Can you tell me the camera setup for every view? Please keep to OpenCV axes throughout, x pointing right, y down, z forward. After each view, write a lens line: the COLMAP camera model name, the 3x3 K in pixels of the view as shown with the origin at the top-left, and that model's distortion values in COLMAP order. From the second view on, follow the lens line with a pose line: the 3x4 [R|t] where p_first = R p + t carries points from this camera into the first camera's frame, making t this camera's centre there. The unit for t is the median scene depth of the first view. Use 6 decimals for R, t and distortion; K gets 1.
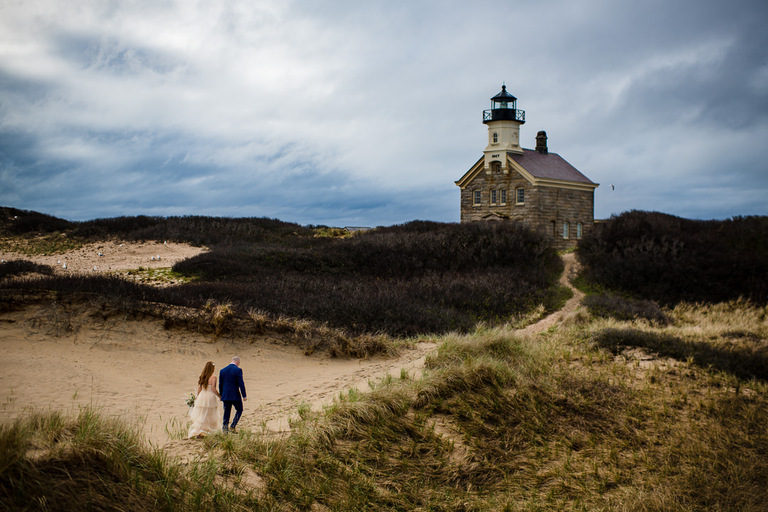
lens RADIAL K [[810.2, 0, 401.4], [0, 810.2, 243.7], [0, 0, 1]] dist [-0.079539, 0.005529]
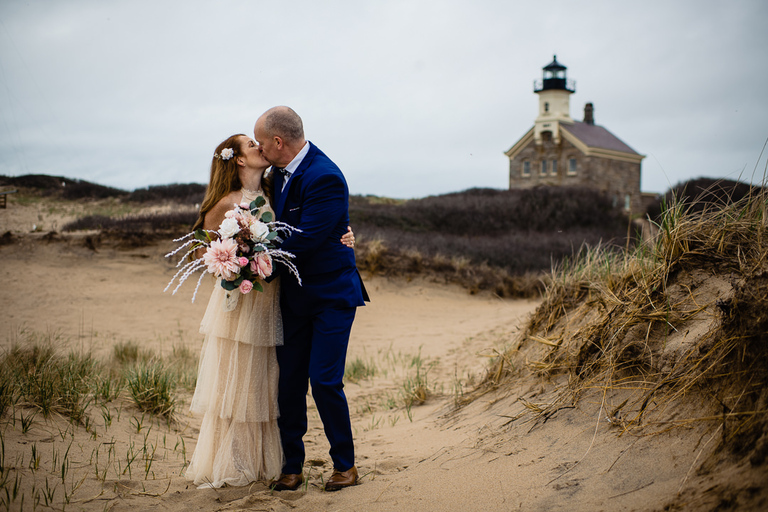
lens RADIAL K [[777.8, 0, 388.5], [0, 777.8, 254.4], [0, 0, 1]] dist [-0.084473, 0.016472]
pose [[0.999880, 0.006682, -0.013972, -0.065258], [-0.006235, 0.999476, 0.031763, 0.021421], [0.014177, -0.031672, 0.999398, 0.039800]]
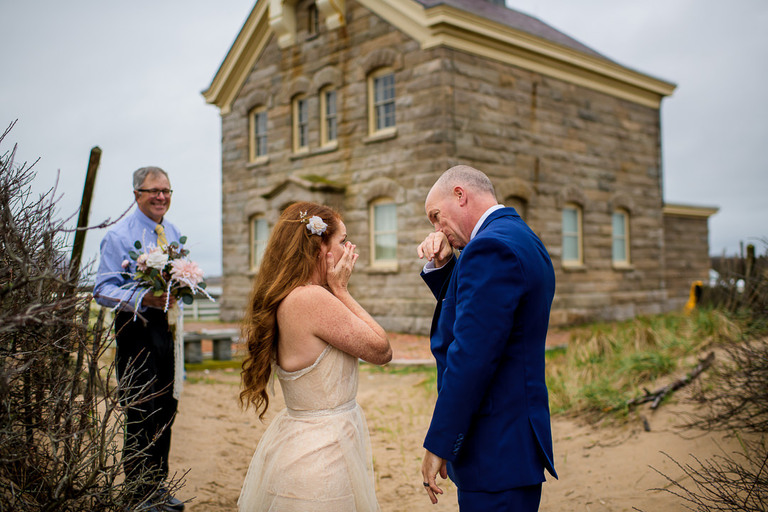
lens RADIAL K [[777.8, 0, 388.5], [0, 777.8, 254.4], [0, 0, 1]] dist [-0.084473, 0.016472]
pose [[0.998763, -0.028705, -0.040612, 0.156892], [0.027340, 0.999055, -0.033781, -0.003221], [0.041543, 0.032629, 0.998604, 0.757883]]
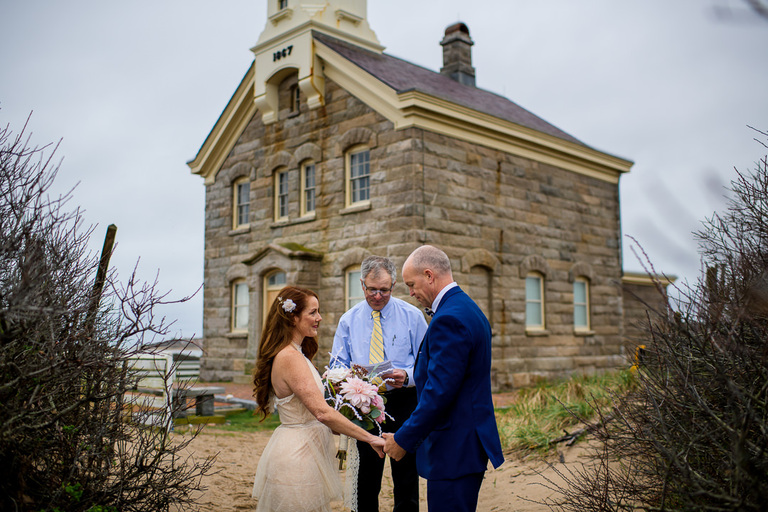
lens RADIAL K [[777.8, 0, 388.5], [0, 777.8, 254.4], [0, 0, 1]] dist [-0.084473, 0.016472]
pose [[0.999758, -0.020017, -0.009163, 0.158646], [0.018827, 0.993140, -0.115407, -0.002629], [0.011411, 0.115207, 0.993276, 0.741331]]
